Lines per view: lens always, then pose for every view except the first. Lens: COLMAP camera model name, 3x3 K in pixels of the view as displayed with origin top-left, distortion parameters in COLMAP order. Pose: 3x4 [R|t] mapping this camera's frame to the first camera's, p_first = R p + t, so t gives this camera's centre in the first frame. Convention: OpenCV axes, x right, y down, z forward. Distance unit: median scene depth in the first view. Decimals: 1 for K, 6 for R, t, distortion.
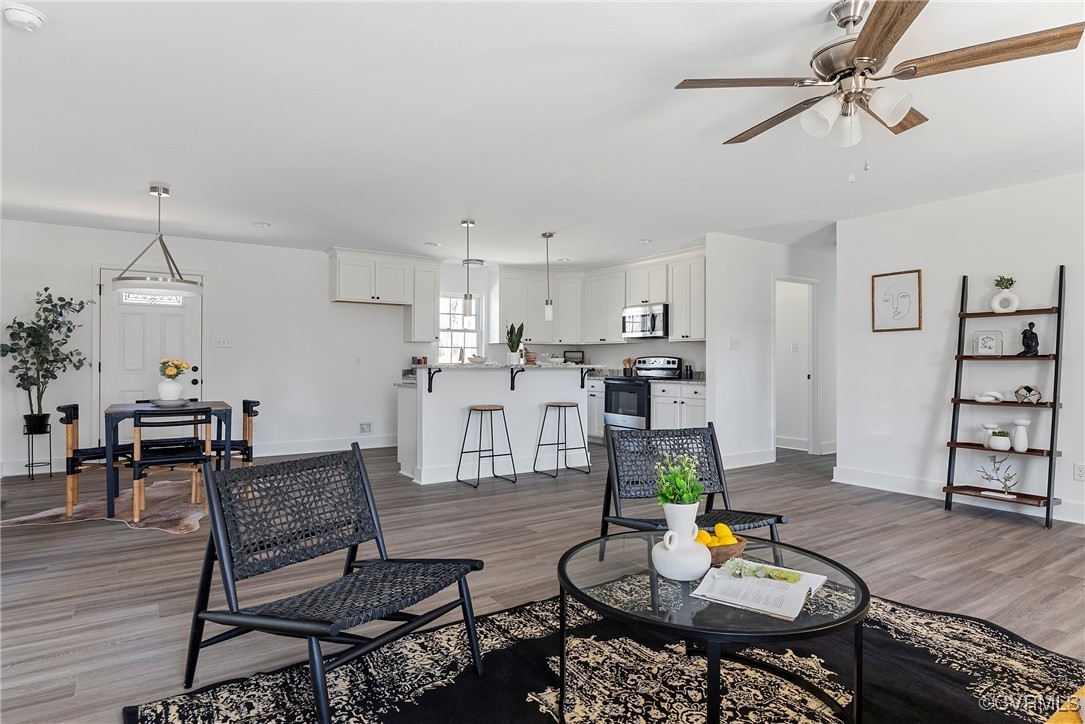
lens RADIAL K [[615.3, 0, 524.0], [0, 615.3, 358.6], [0, 0, 1]] dist [-0.007318, 0.000253]
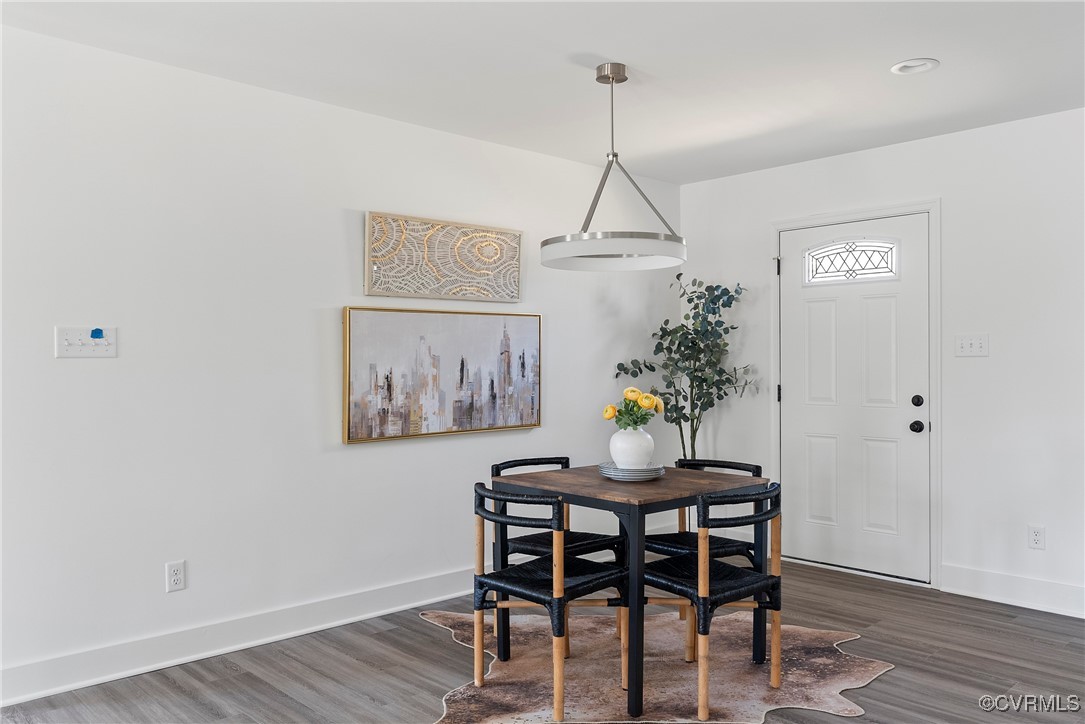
lens RADIAL K [[838.6, 0, 552.8], [0, 838.6, 362.5], [0, 0, 1]] dist [-0.002192, 0.006033]
pose [[0.190915, -0.005400, -0.981592, 0.118724], [0.009134, 0.999951, -0.003724, -0.020654], [0.981564, -0.008254, 0.190955, 0.847723]]
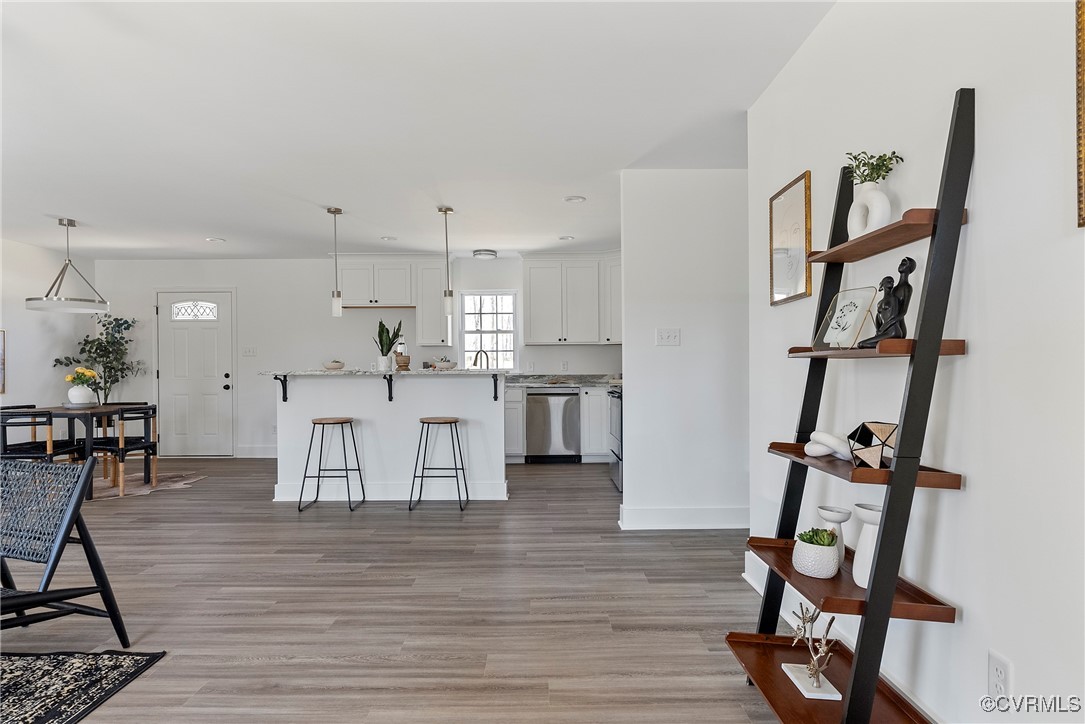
lens RADIAL K [[615.3, 0, 536.9], [0, 615.3, 372.8], [0, 0, 1]] dist [-0.007318, 0.000253]
pose [[0.841407, -0.001490, -0.540400, 0.814676], [0.011099, 0.999833, 0.014525, 0.003087], [0.540288, -0.018220, 0.841283, 0.526401]]
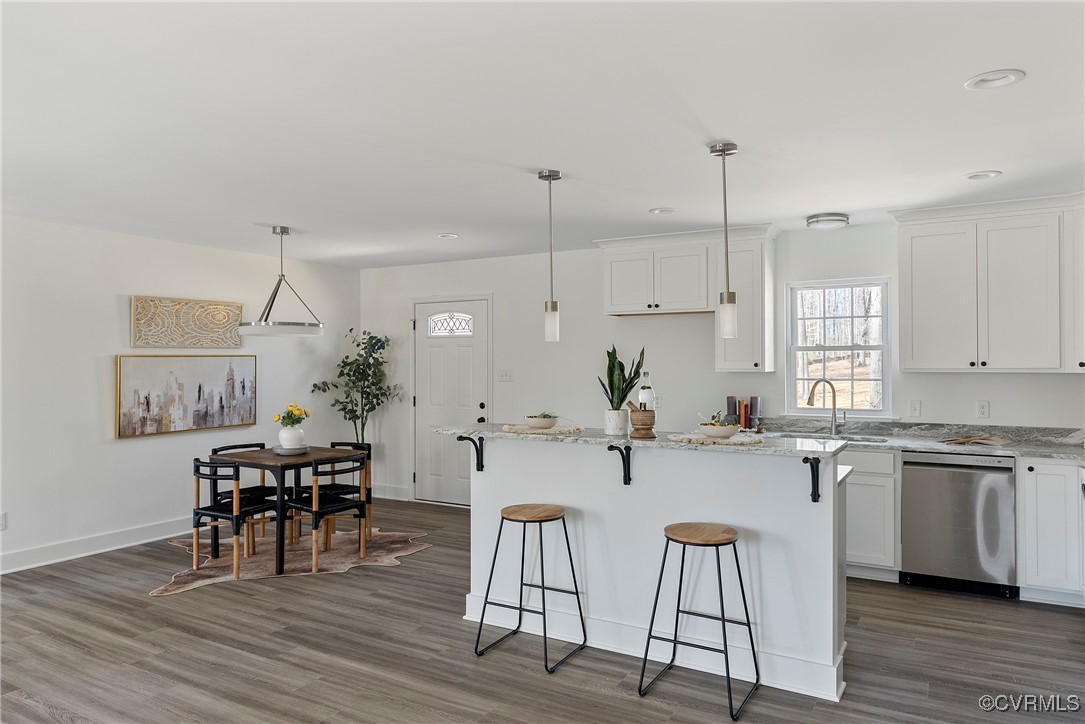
lens RADIAL K [[709.1, 0, 546.0], [0, 709.1, 361.1], [0, 0, 1]] dist [-0.007515, 0.004204]
pose [[0.455432, -0.006630, -0.890246, 0.621946], [0.008063, 0.999962, -0.003322, -0.063348], [0.890234, -0.005665, 0.455469, 0.903789]]
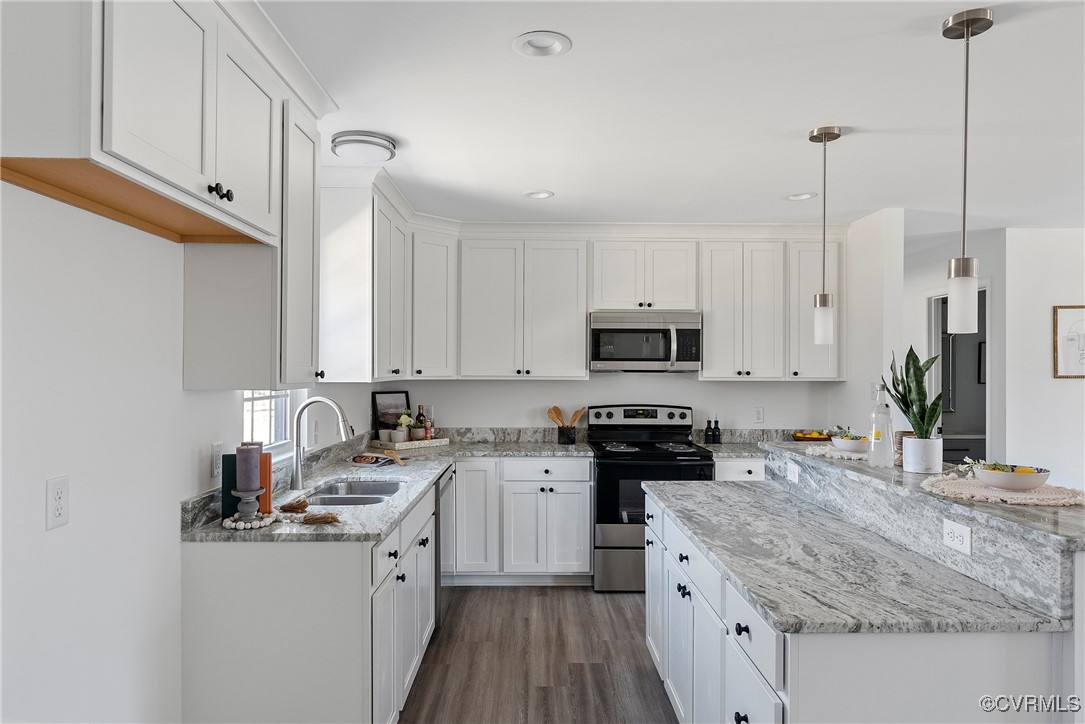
lens RADIAL K [[693.3, 0, 537.8], [0, 693.3, 370.0], [0, 0, 1]] dist [-0.006533, -0.001408]
pose [[0.541762, -0.001800, 0.840530, -0.624948], [-0.005440, 0.999969, 0.005648, -0.065135], [-0.840514, -0.007632, 0.541735, 1.276266]]
